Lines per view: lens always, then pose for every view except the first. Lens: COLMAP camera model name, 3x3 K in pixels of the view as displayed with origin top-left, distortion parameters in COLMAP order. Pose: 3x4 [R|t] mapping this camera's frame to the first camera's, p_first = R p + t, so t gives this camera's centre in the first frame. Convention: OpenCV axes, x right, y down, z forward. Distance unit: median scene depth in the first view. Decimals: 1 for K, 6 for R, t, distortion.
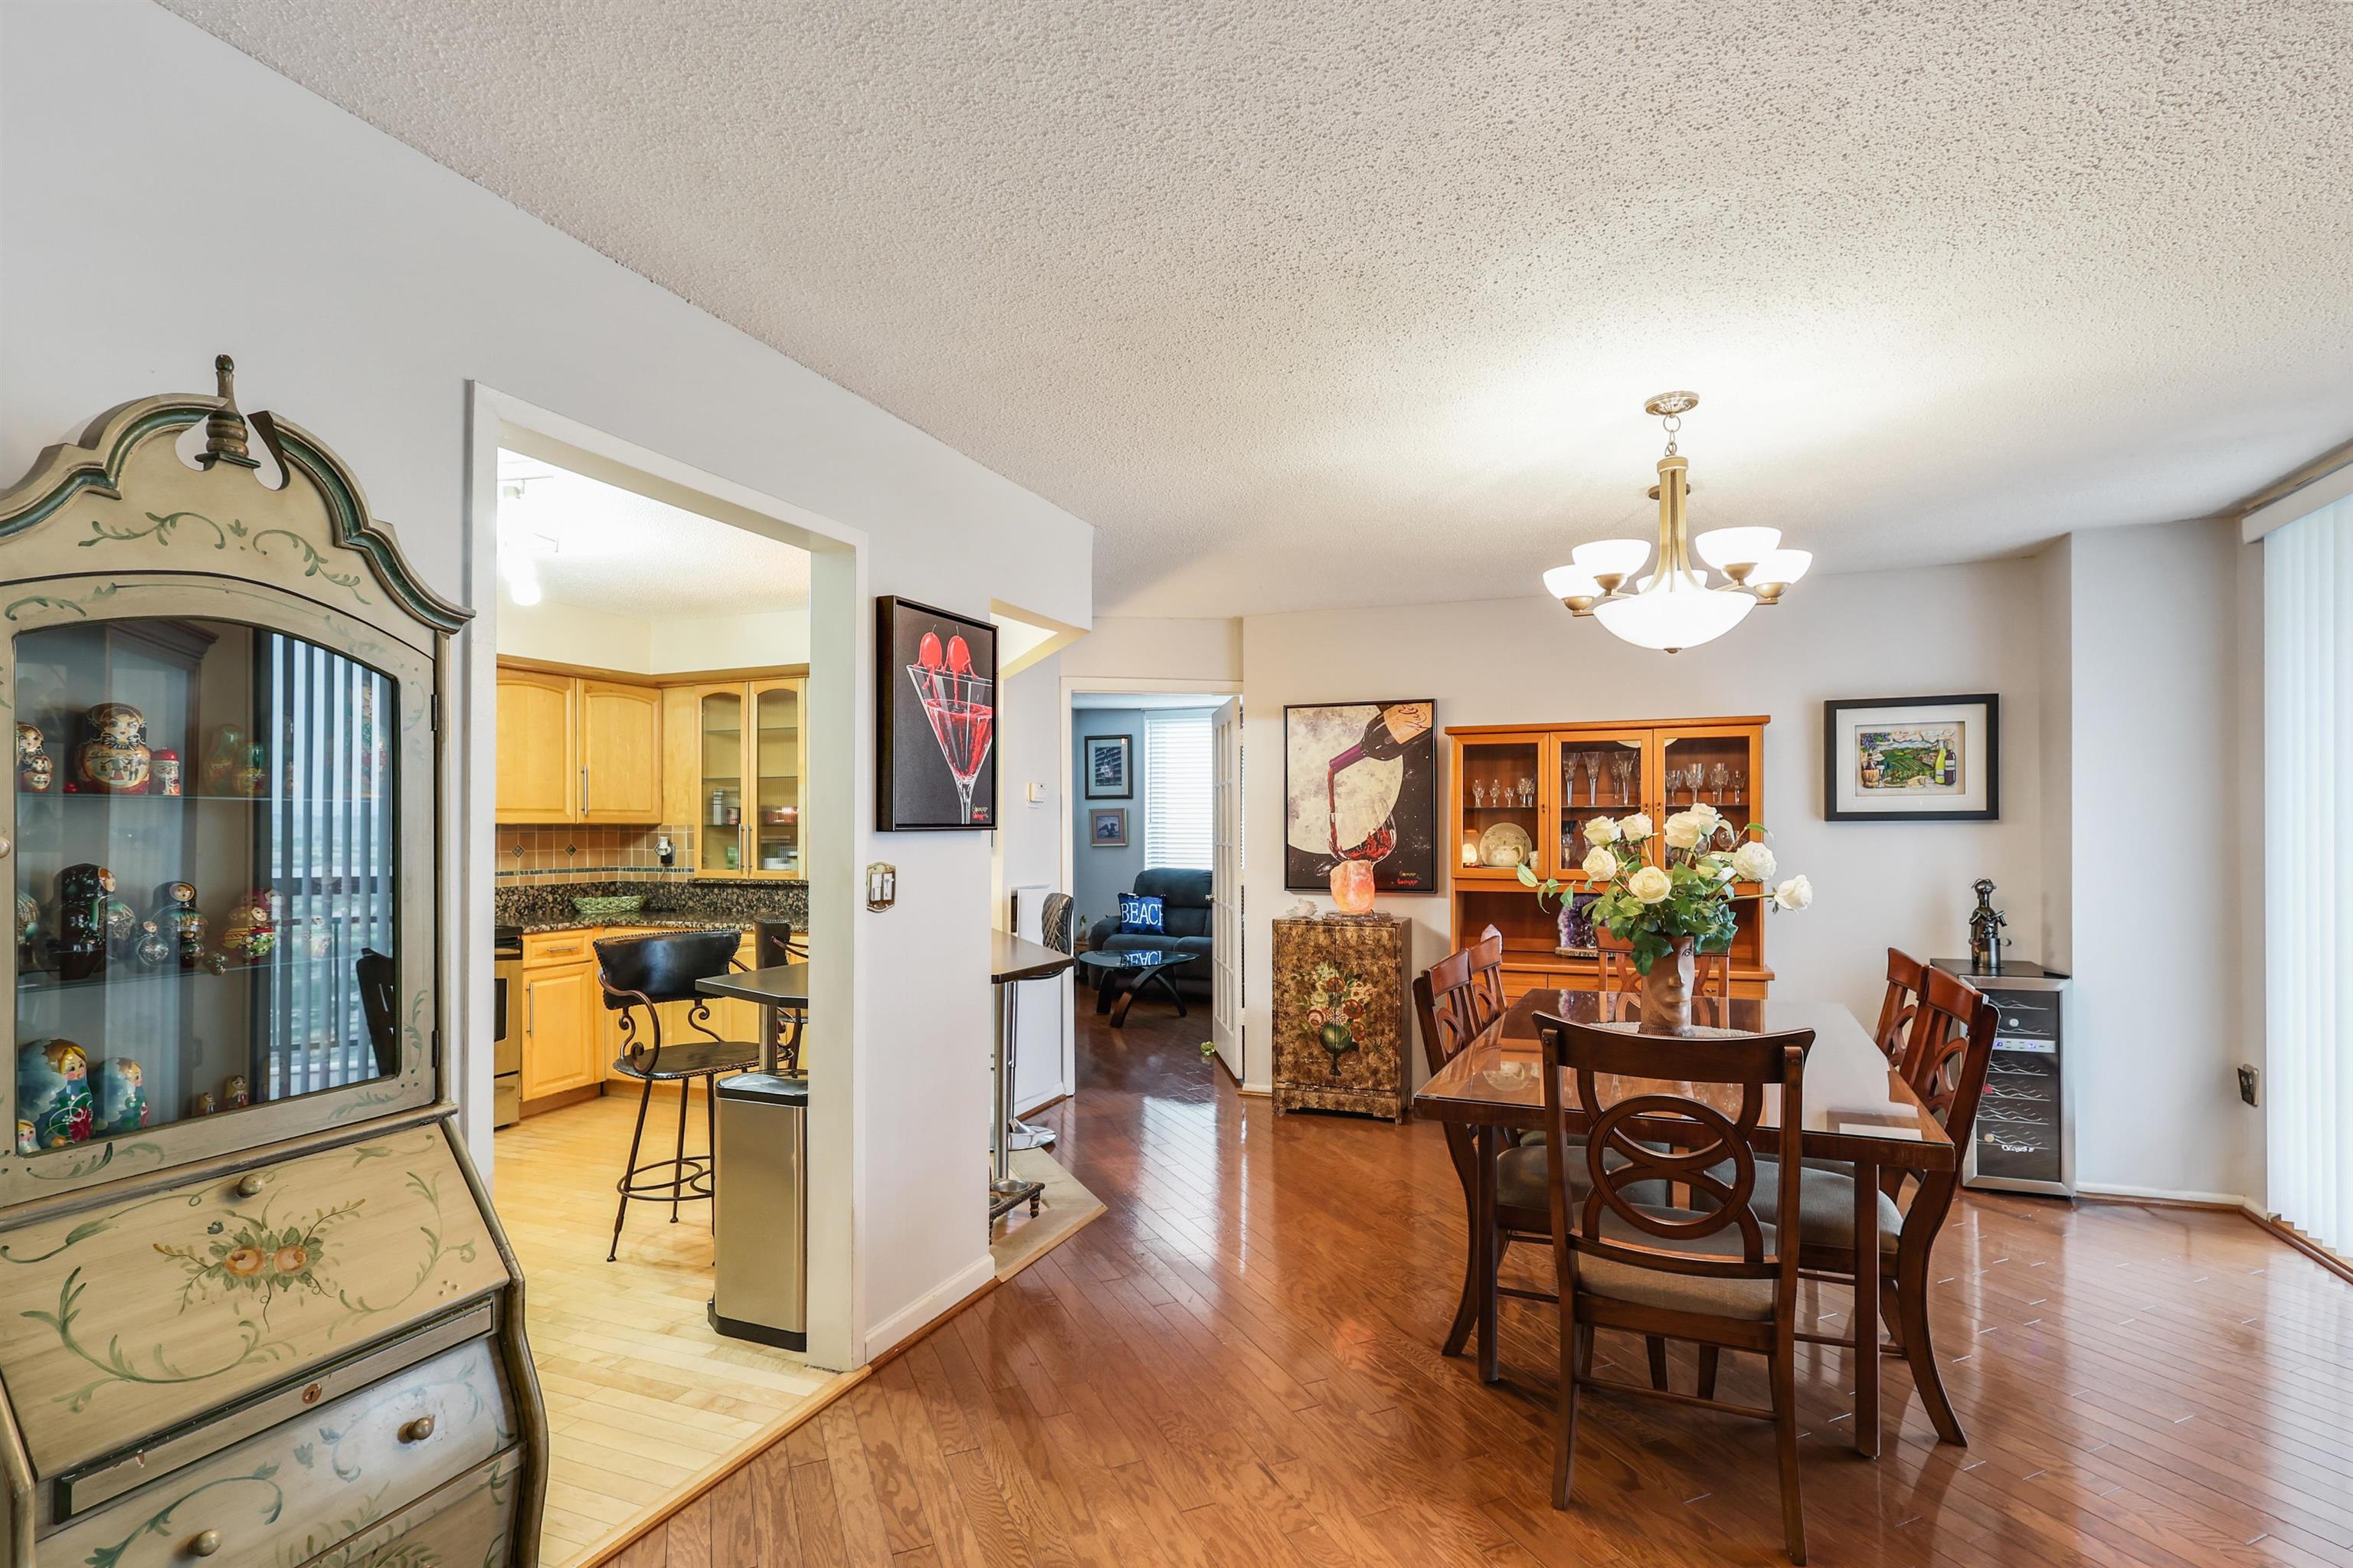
lens RADIAL K [[1128.4, 0, 1178.8], [0, 1128.4, 827.4], [0, 0, 1]] dist [0.002248, -0.000864]
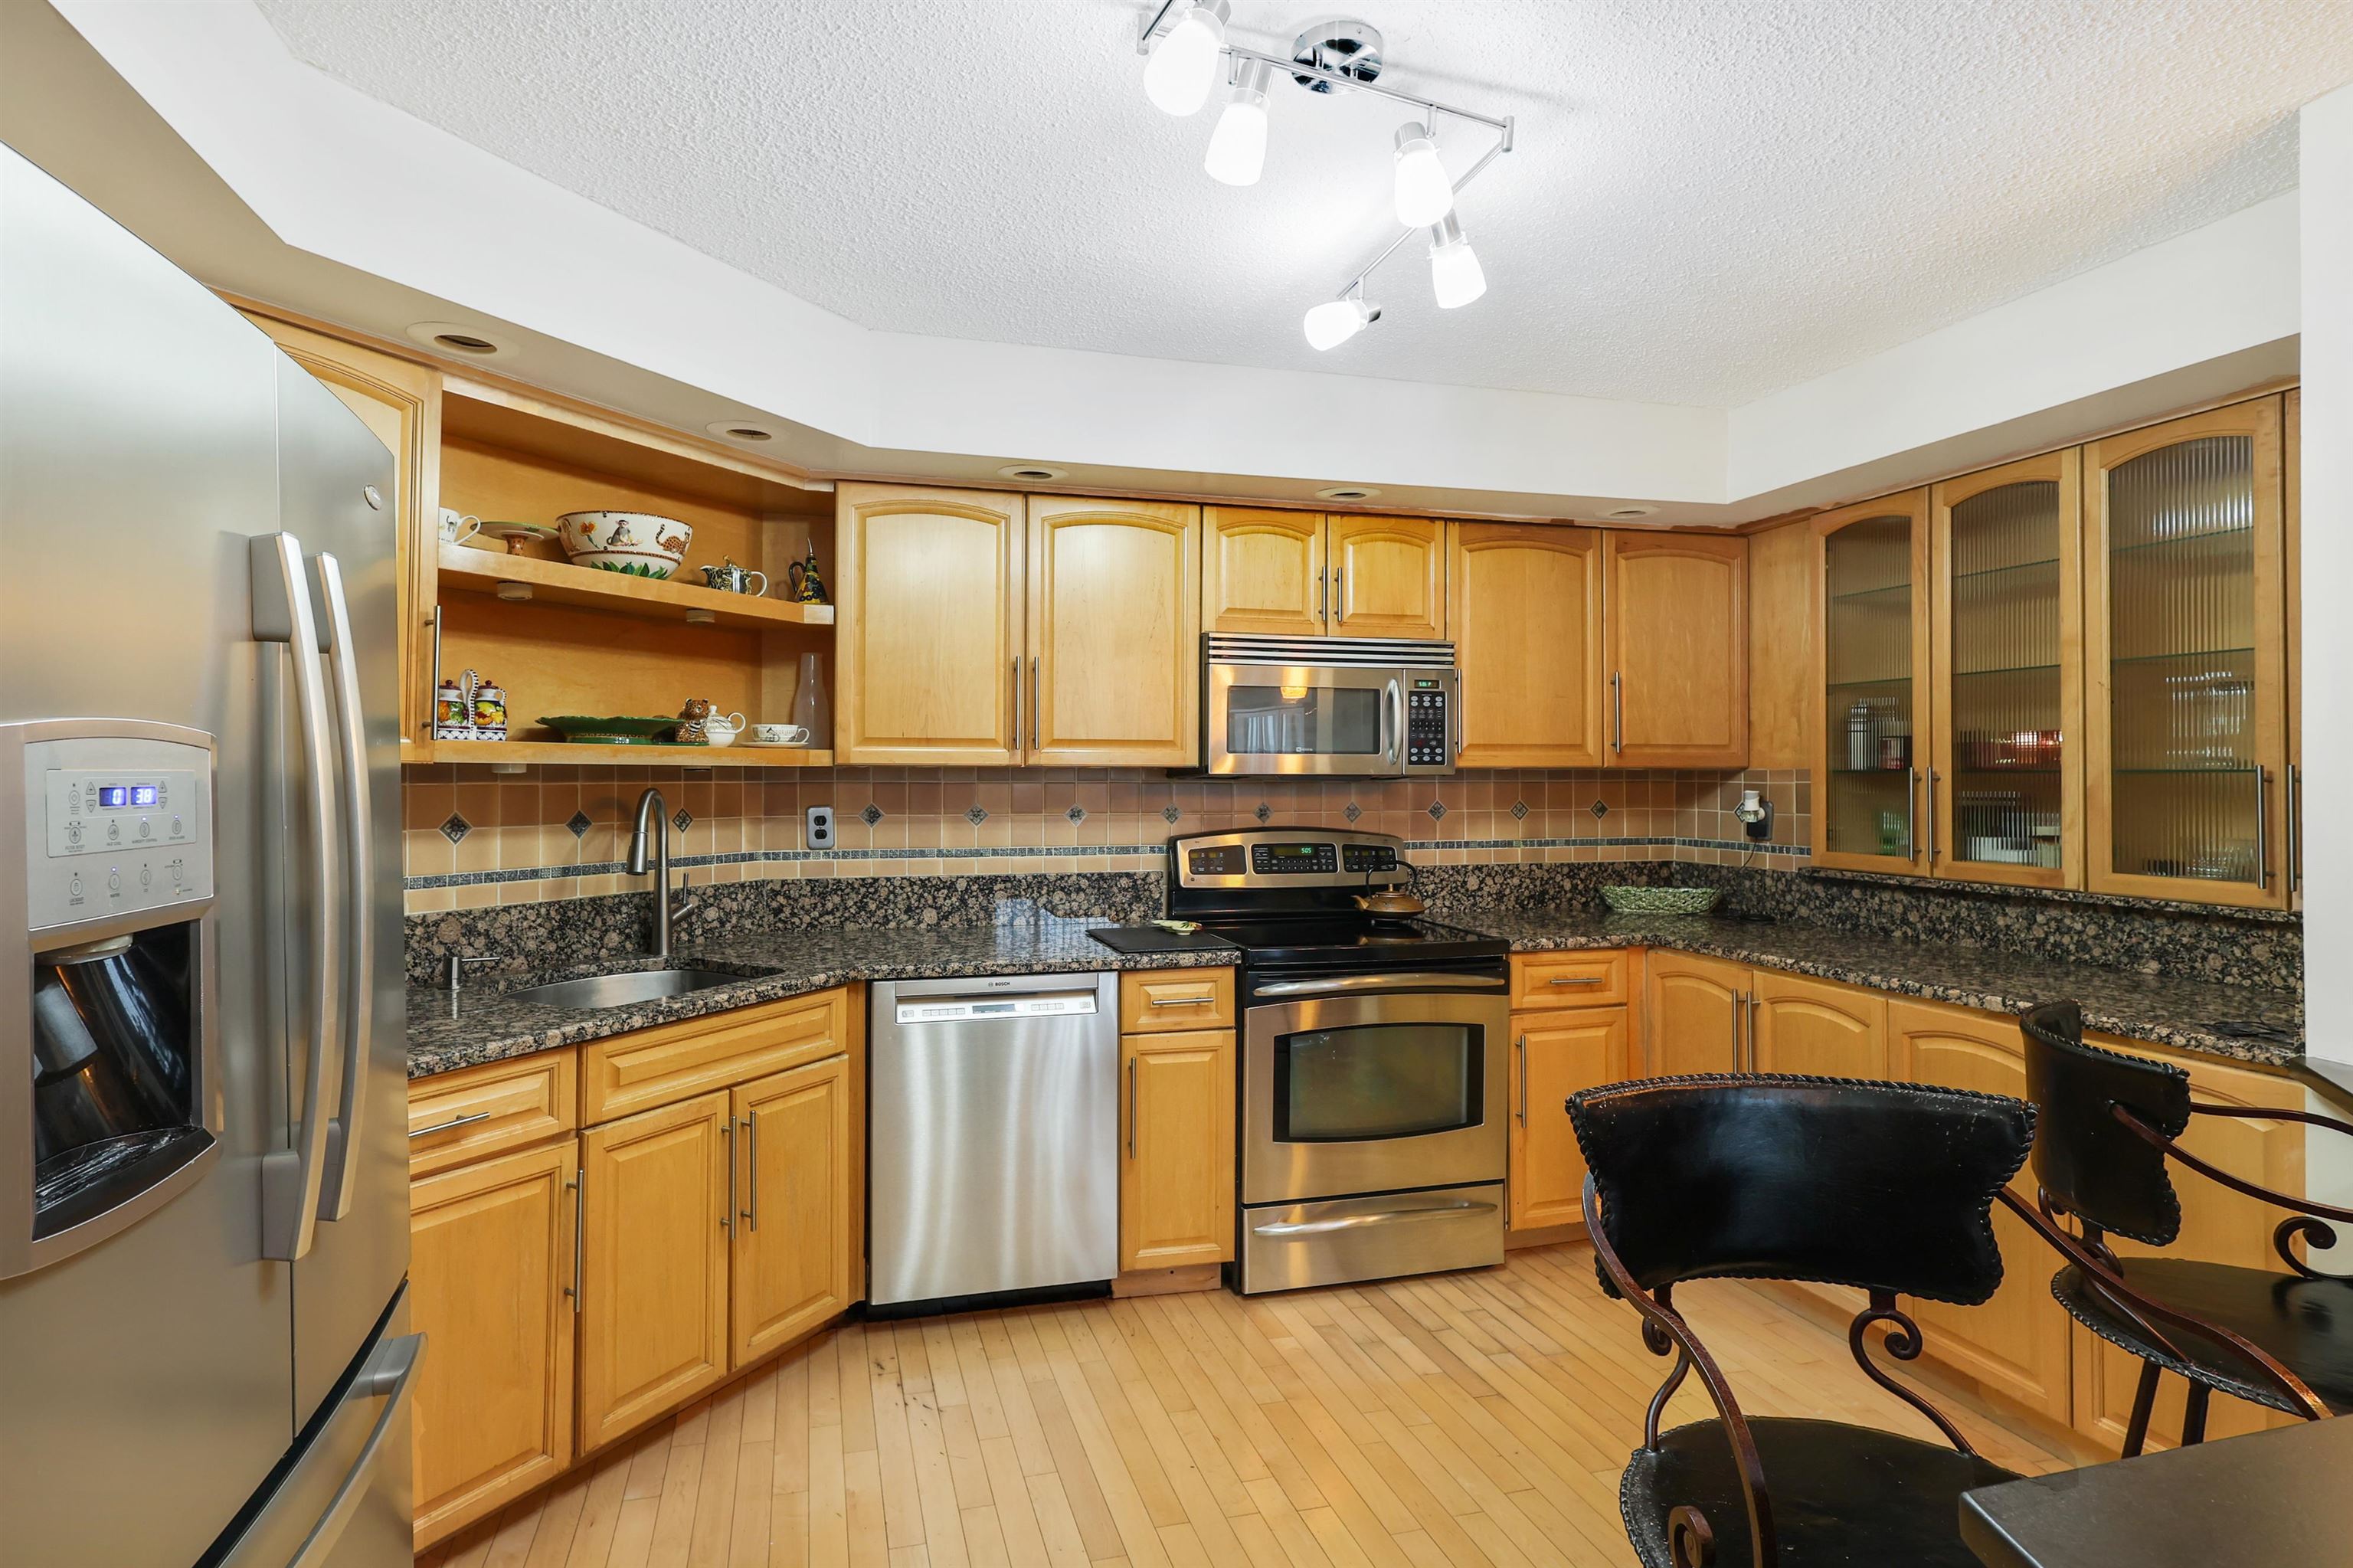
lens RADIAL K [[1128.4, 0, 1098.1], [0, 1128.4, 773.4], [0, 0, 1]] dist [0.002248, -0.000864]
pose [[0.588090, 0.001199, -0.808795, -0.188672], [0.000940, 0.999997, 0.002166, -0.002040], [0.808795, -0.002034, 0.588087, 0.395122]]
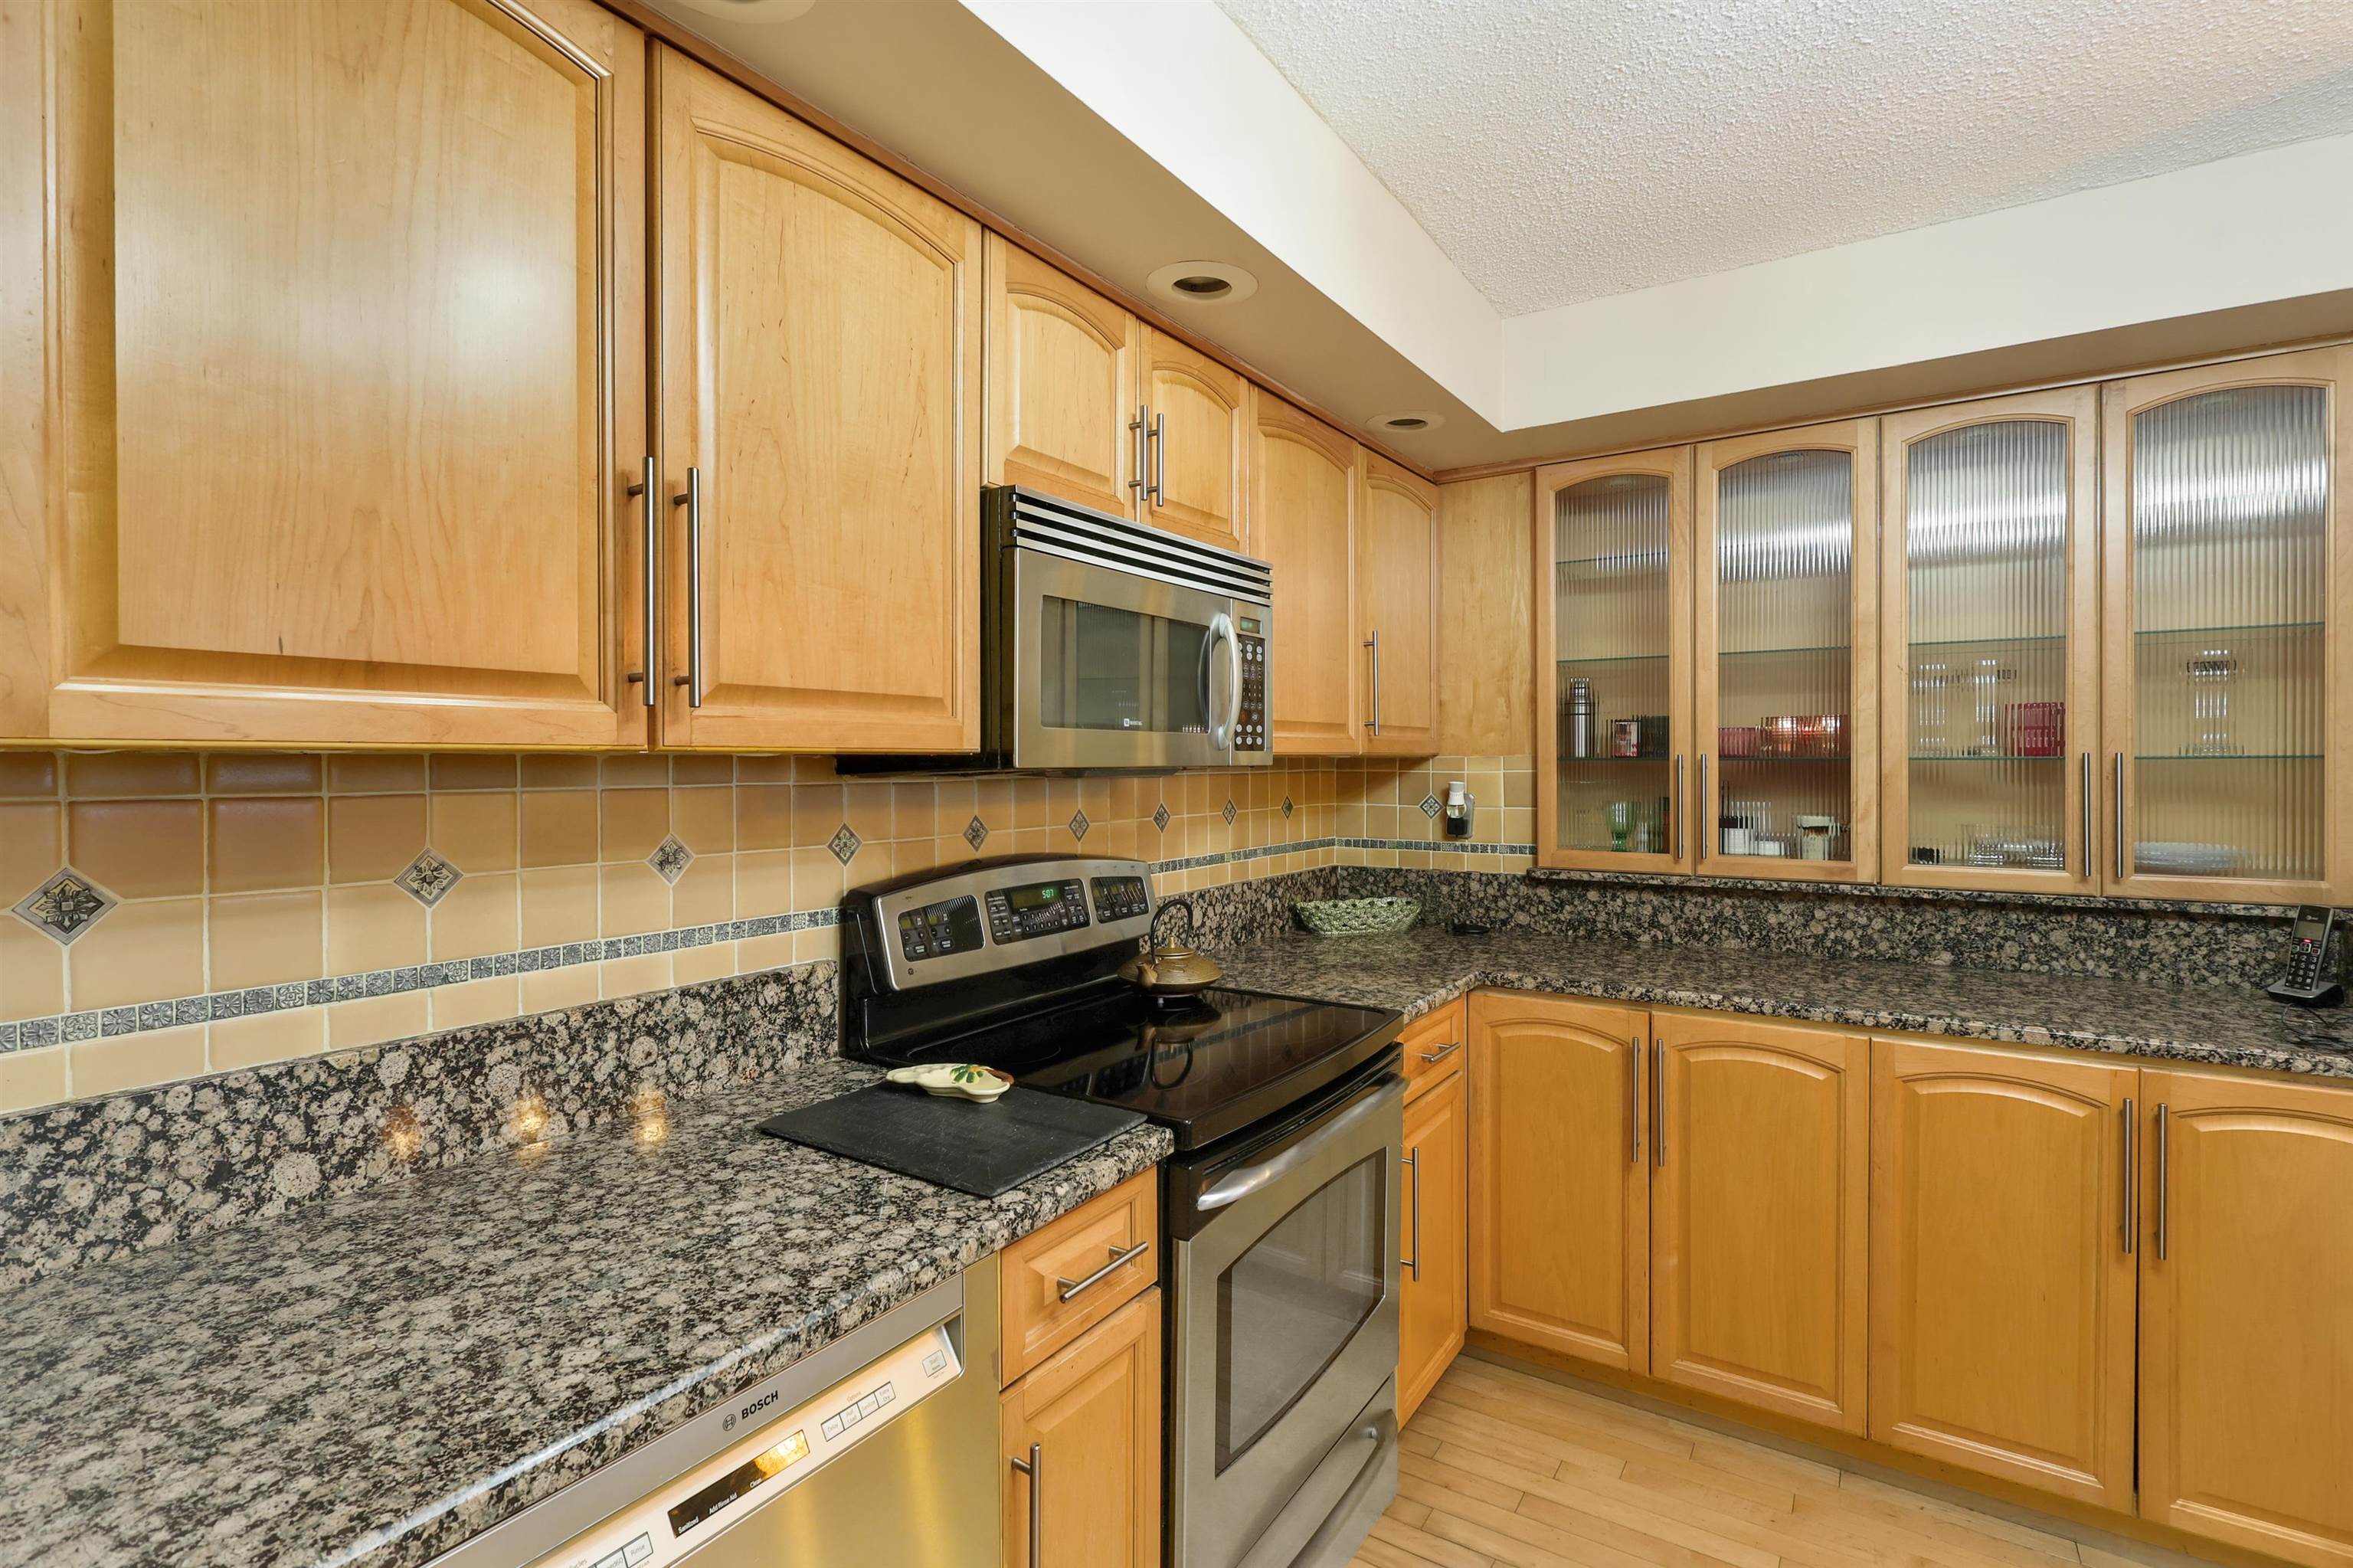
lens RADIAL K [[1128.4, 0, 1156.0], [0, 1128.4, 777.4], [0, 0, 1]] dist [0.002248, -0.000864]
pose [[0.974641, 0.001954, -0.223767, -0.482646], [0.002308, 0.999821, 0.018779, -0.003129], [0.223764, -0.018819, 0.974462, 0.493466]]
